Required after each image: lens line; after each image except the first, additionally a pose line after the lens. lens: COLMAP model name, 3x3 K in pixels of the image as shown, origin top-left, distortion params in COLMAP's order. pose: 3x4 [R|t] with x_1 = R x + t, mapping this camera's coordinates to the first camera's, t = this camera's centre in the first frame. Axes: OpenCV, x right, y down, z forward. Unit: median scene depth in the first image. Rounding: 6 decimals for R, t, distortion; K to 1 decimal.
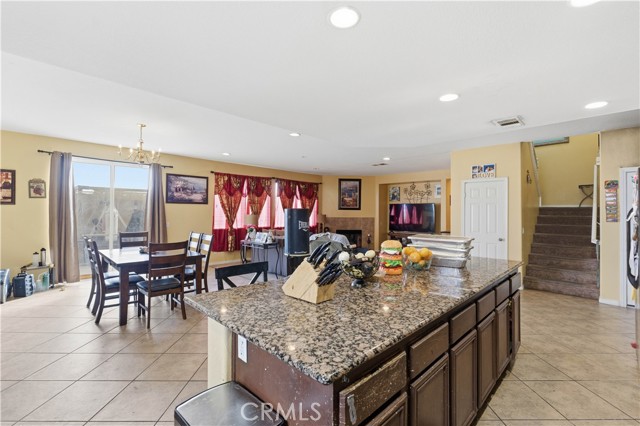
lens RADIAL K [[287.1, 0, 320.2], [0, 287.1, 210.1], [0, 0, 1]] dist [-0.005258, 0.001025]
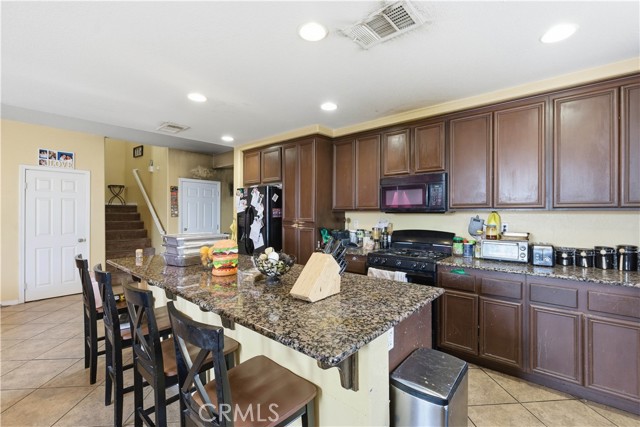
lens RADIAL K [[287.1, 0, 324.9], [0, 287.1, 213.4], [0, 0, 1]] dist [-0.005258, 0.001025]
pose [[-0.079804, -0.012365, 0.996734, -0.309774], [-0.014003, 0.999838, 0.011283, 0.000067], [-0.996712, -0.013057, -0.079964, 0.312198]]
